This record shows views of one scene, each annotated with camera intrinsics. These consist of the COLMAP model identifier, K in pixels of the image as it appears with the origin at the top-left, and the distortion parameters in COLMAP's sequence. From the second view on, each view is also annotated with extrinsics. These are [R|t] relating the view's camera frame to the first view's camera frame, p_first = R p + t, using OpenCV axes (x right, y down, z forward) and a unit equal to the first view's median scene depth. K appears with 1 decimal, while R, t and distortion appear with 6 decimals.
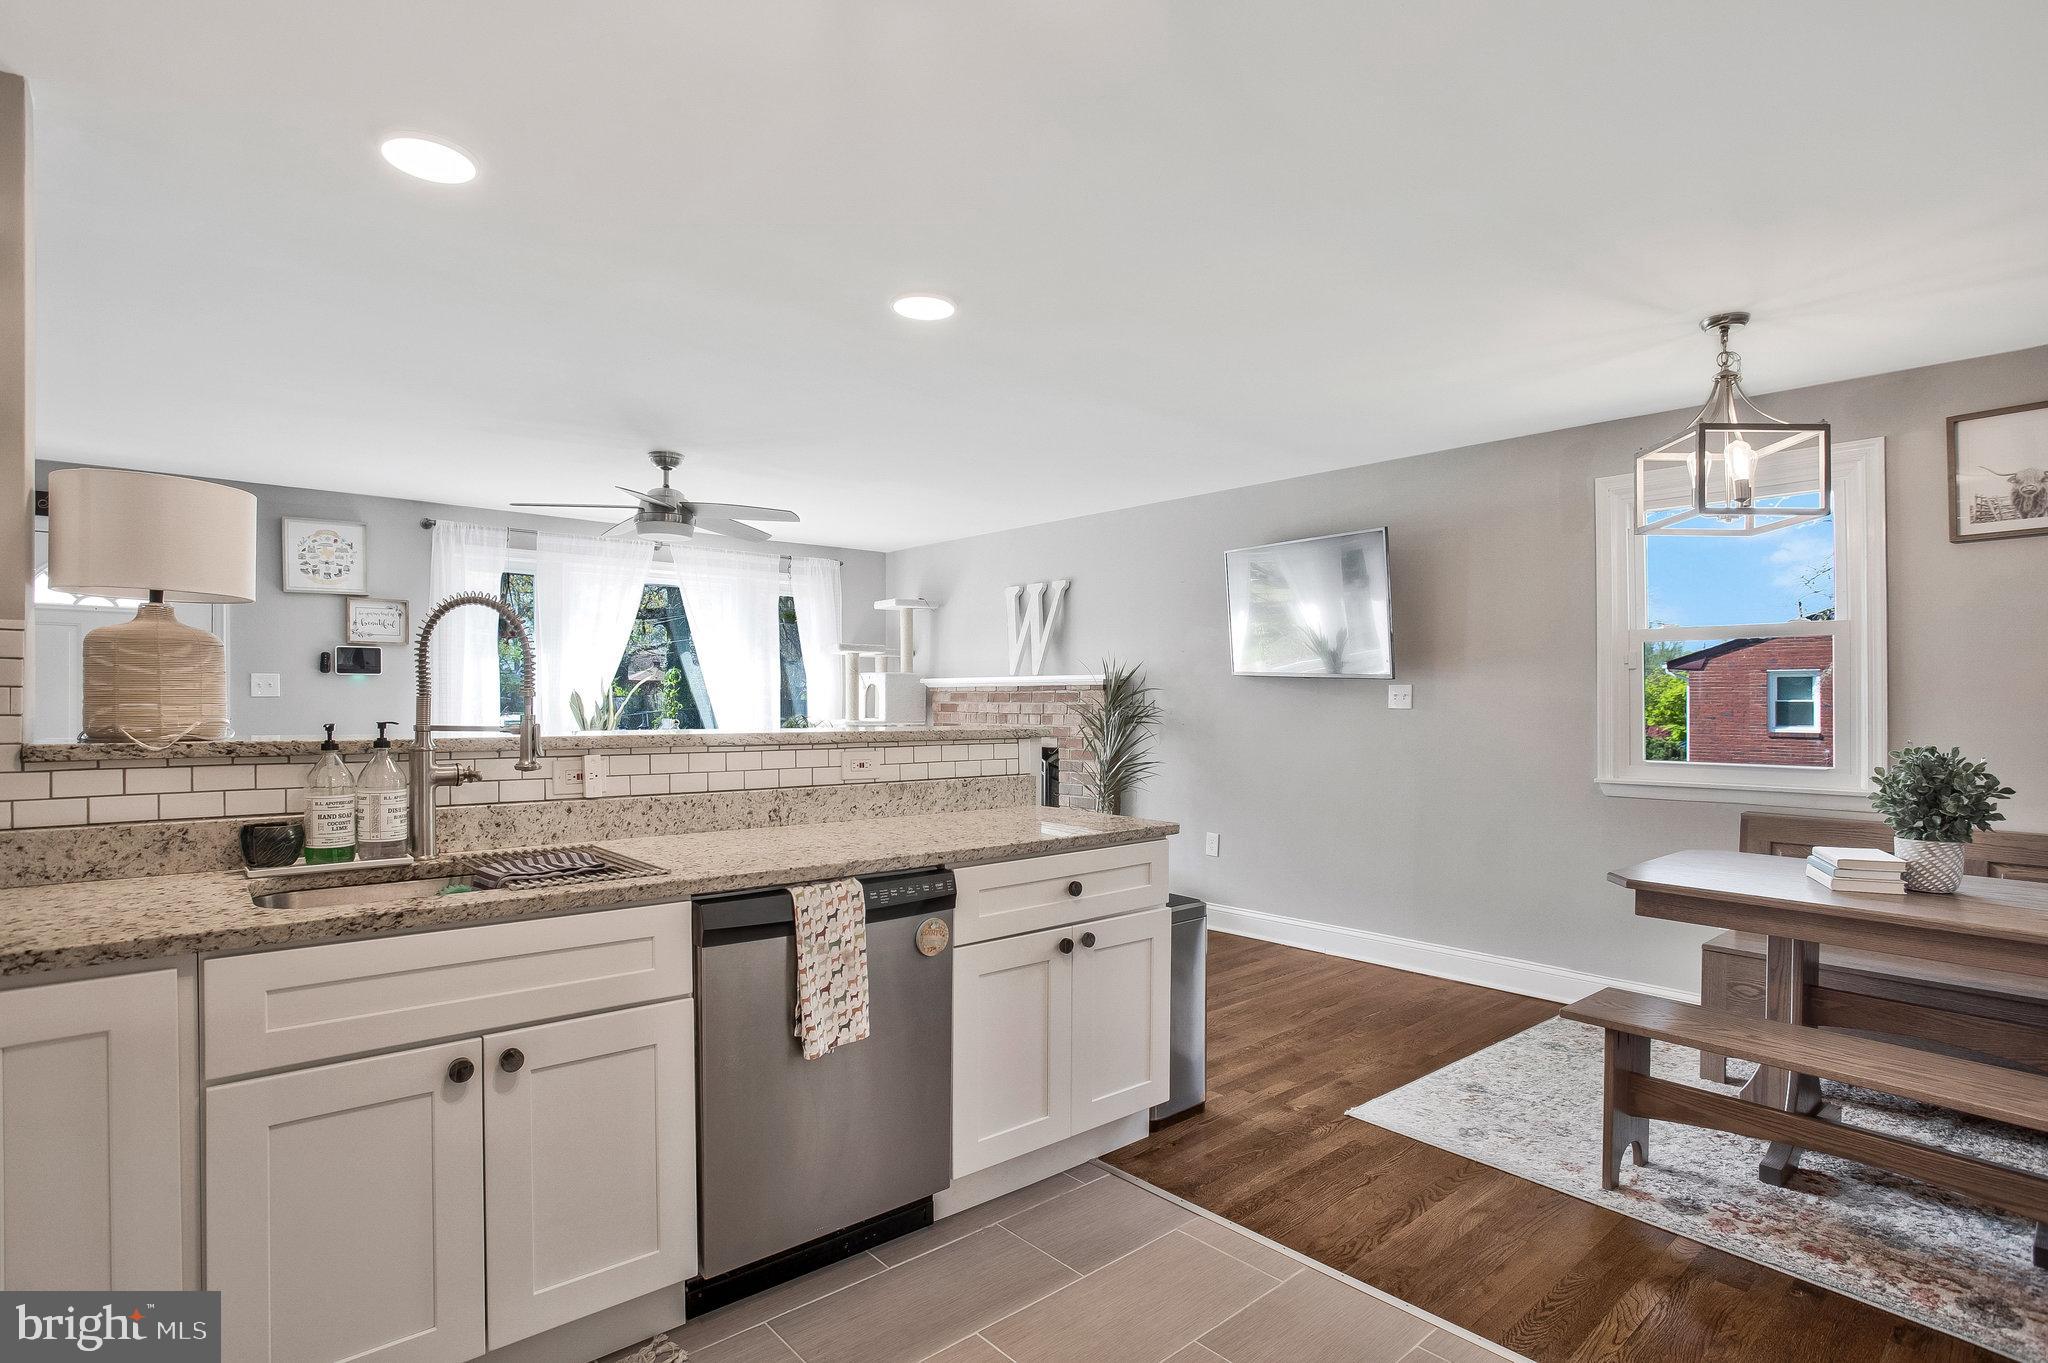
lens RADIAL K [[1013.4, 0, 1060.8], [0, 1013.4, 694.5], [0, 0, 1]] dist [-0.071862, 0.027742]
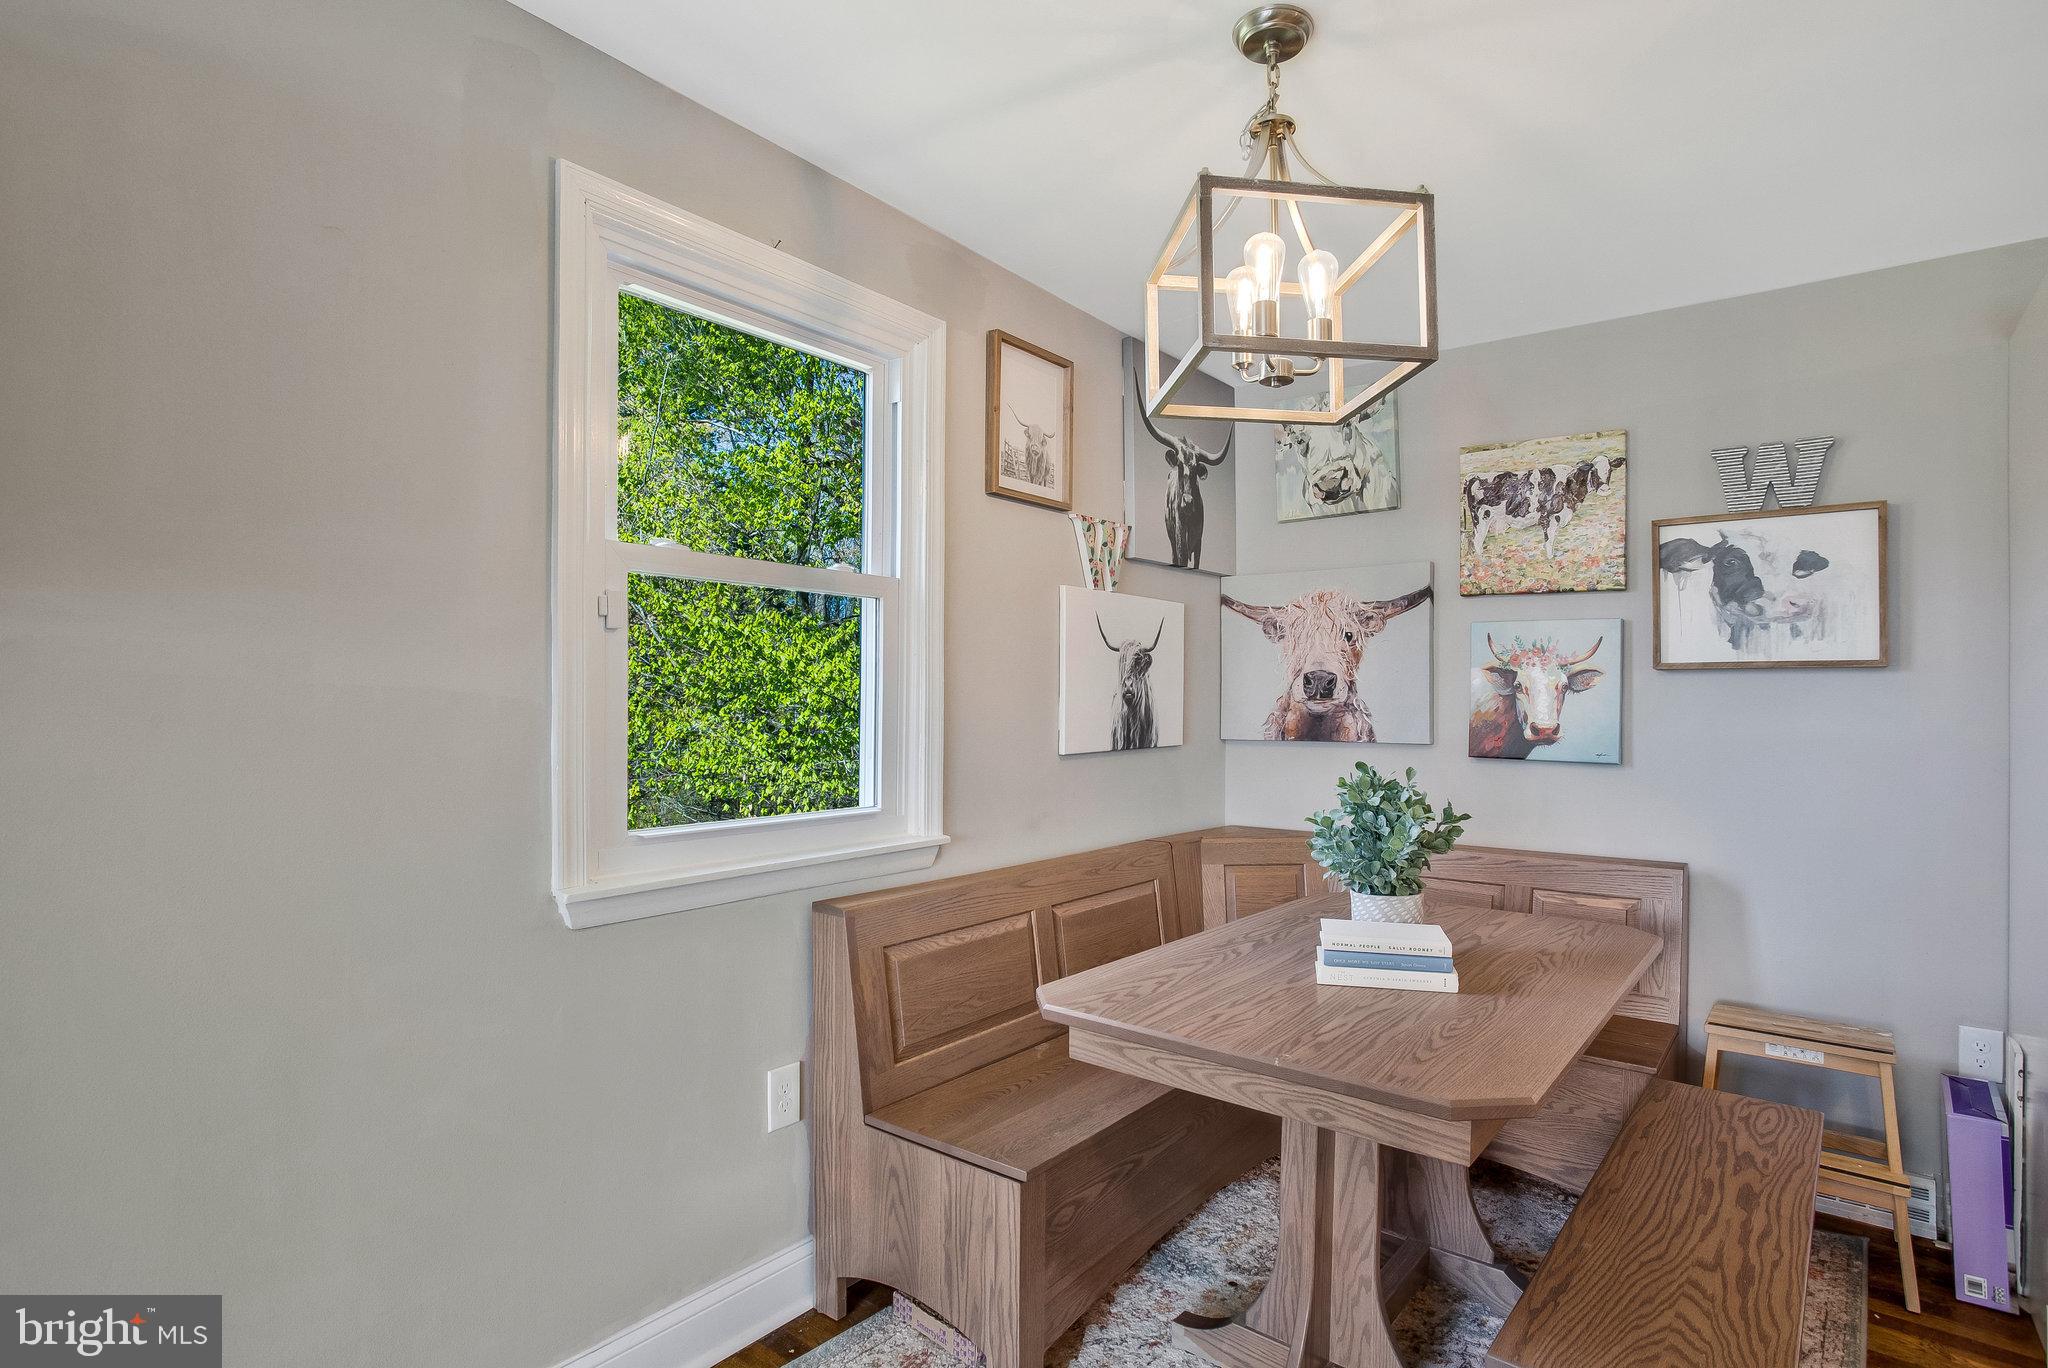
lens RADIAL K [[1026.2, 0, 1008.1], [0, 1026.2, 693.0], [0, 0, 1]] dist [-0.081279, 0.041753]
pose [[-0.176116, 0.001621, 0.984368, 0.123605], [-0.013945, 0.999894, -0.004141, 0.001874], [-0.984271, -0.014457, -0.176075, 1.055707]]
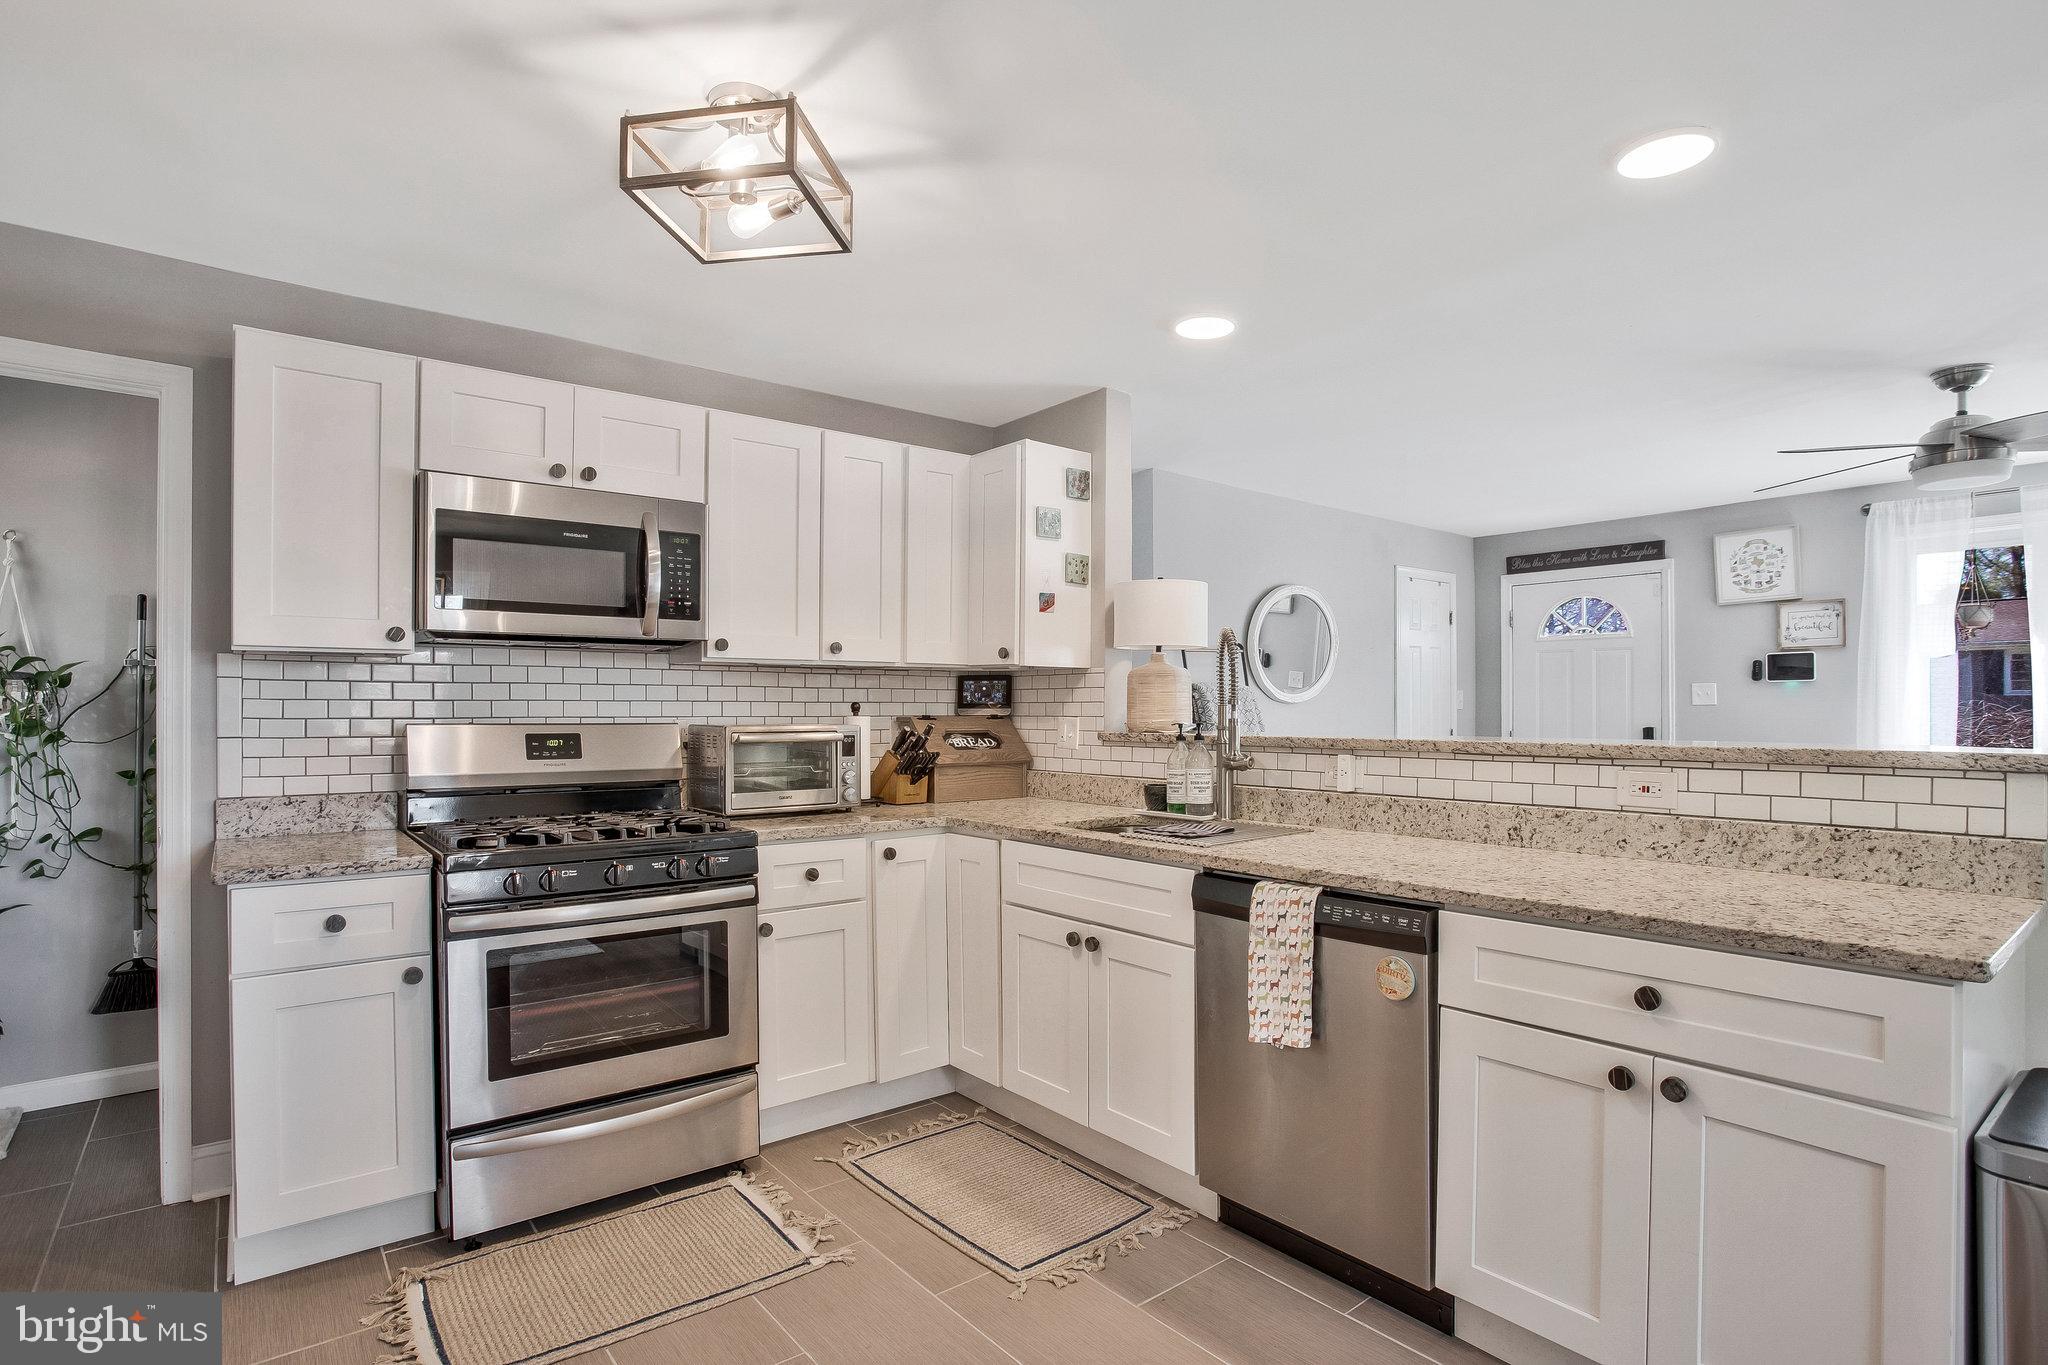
lens RADIAL K [[1023.6, 0, 1030.3], [0, 1023.6, 711.1], [0, 0, 1]] dist [-0.043657, 0.000933]
pose [[-0.052090, -0.001916, -0.998641, 0.508101], [0.009492, 0.999952, -0.002413, 0.006917], [0.998597, -0.009605, -0.052070, 0.493179]]
